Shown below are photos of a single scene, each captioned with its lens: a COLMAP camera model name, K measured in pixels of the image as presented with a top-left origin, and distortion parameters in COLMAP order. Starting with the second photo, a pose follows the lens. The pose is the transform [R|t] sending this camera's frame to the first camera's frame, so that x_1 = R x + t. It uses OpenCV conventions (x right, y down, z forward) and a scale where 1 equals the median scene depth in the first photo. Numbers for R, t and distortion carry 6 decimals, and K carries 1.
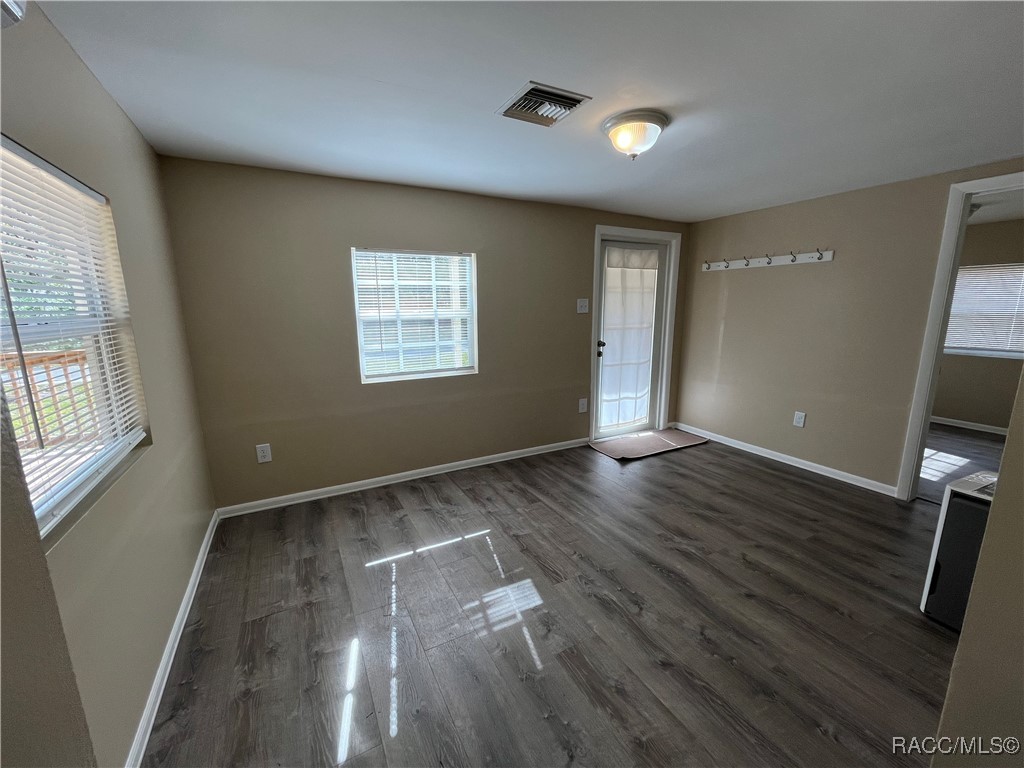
lens RADIAL K [[413.4, 0, 512.0], [0, 413.4, 382.9], [0, 0, 1]] dist [-0.002181, -0.000043]
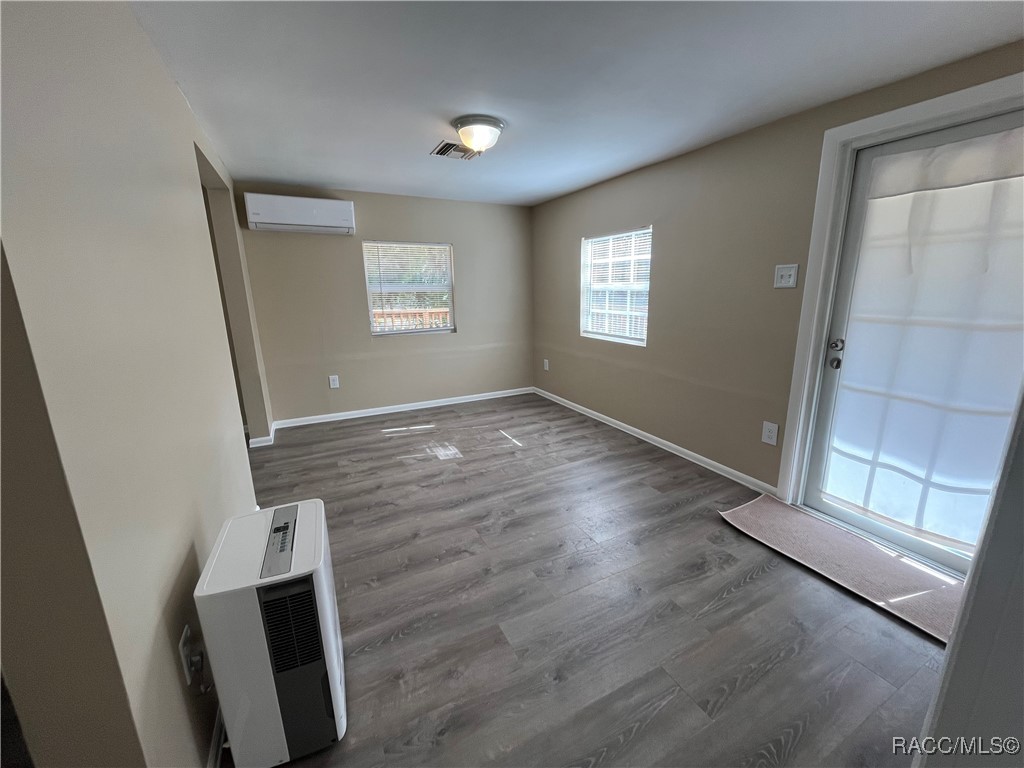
lens RADIAL K [[413.4, 0, 512.0], [0, 413.4, 382.9], [0, 0, 1]] dist [-0.002181, -0.000043]
pose [[-0.021303, 0.236870, -0.971308, 1.083748], [-0.172027, 0.956170, 0.236951, -0.142478], [0.984862, 0.172139, 0.020379, 0.797368]]
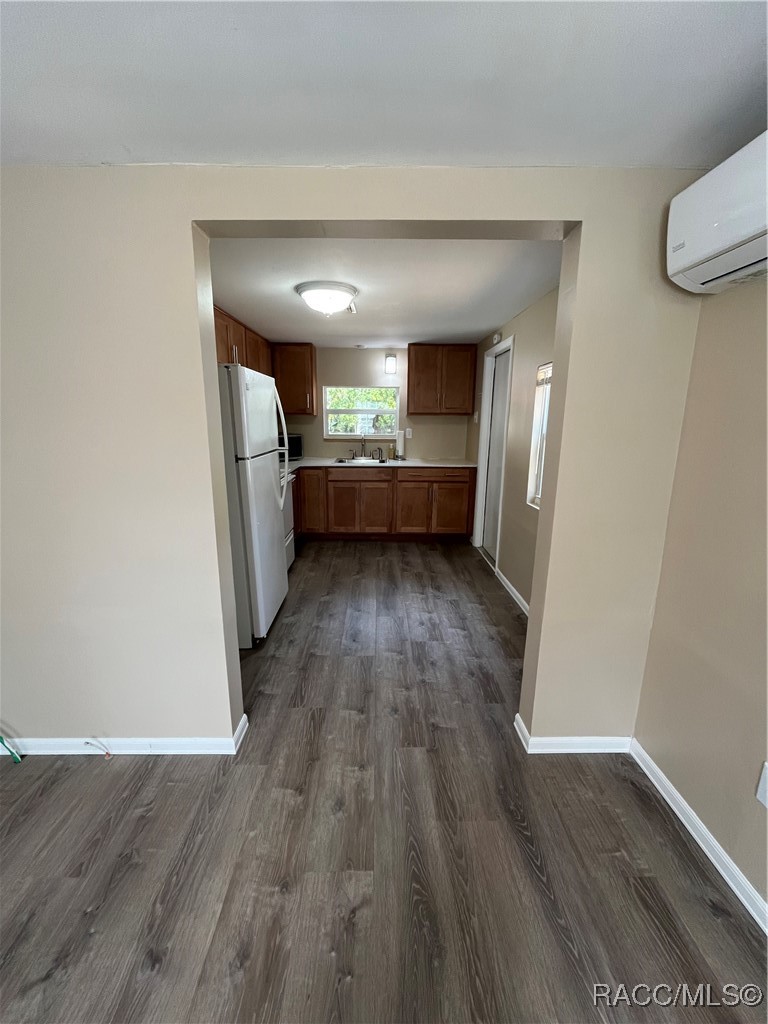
lens RADIAL K [[412.1, 0, 384.0], [0, 412.1, 512.0], [0, 0, 1]] dist [-0.003856, 0.000056]
pose [[-0.887237, -0.102224, 0.449846, -0.109261], [0.080497, 0.925872, 0.369163, -0.126346], [-0.454237, 0.363746, -0.813239, 0.612882]]
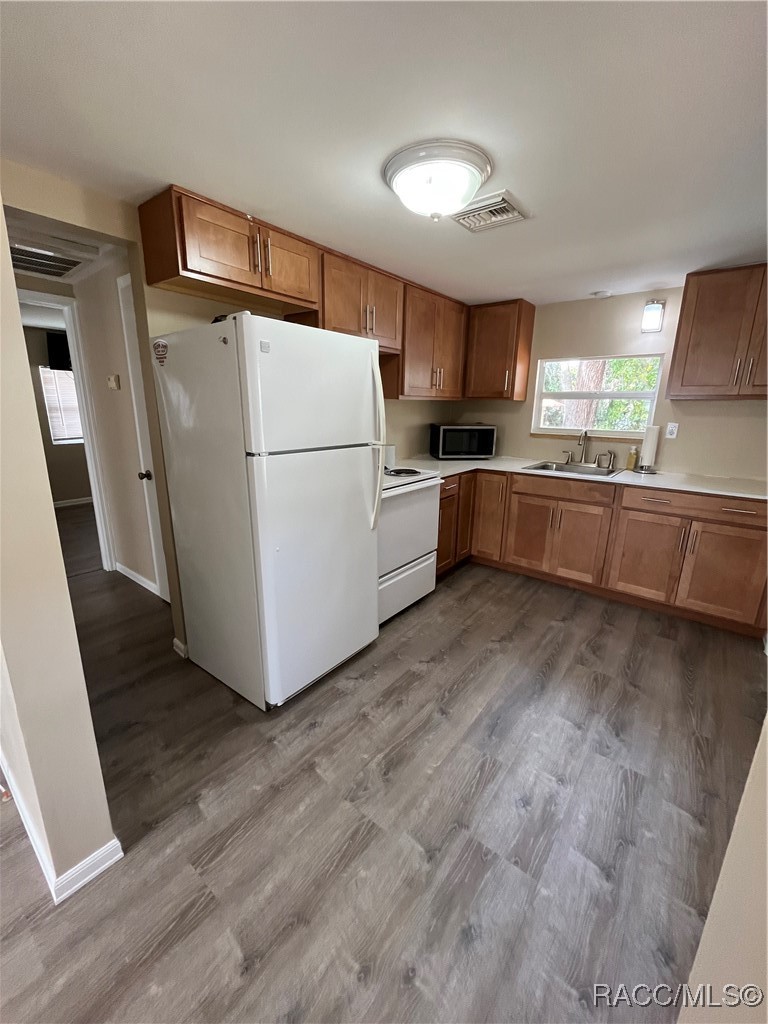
lens RADIAL K [[412.1, 0, 384.0], [0, 412.1, 512.0], [0, 0, 1]] dist [-0.003856, 0.000056]
pose [[-0.399963, -0.226220, 0.888175, -0.069570], [0.149982, 0.939843, 0.306920, -0.018414], [-0.904176, 0.255967, -0.341974, 0.097602]]
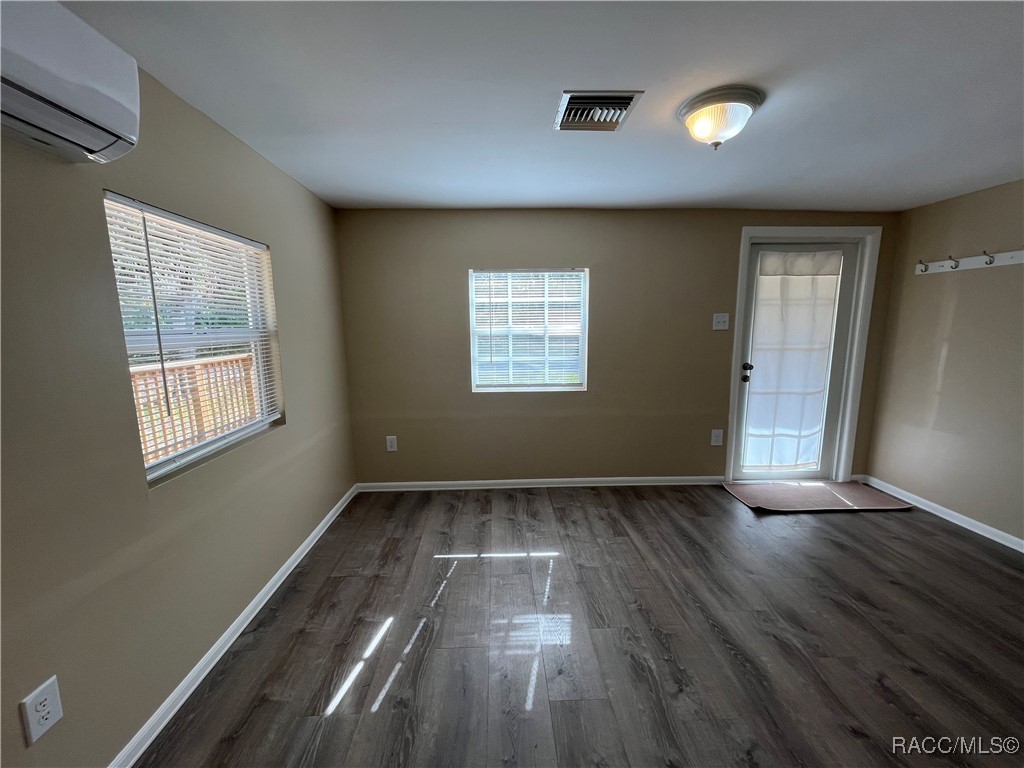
lens RADIAL K [[413.4, 0, 512.0], [0, 413.4, 382.9], [0, 0, 1]] dist [-0.002181, -0.000043]
pose [[0.898238, 0.064621, -0.434732, 0.214119], [-0.080409, 0.996599, -0.018001, -0.011583], [0.432090, 0.051126, 0.900380, 0.059109]]
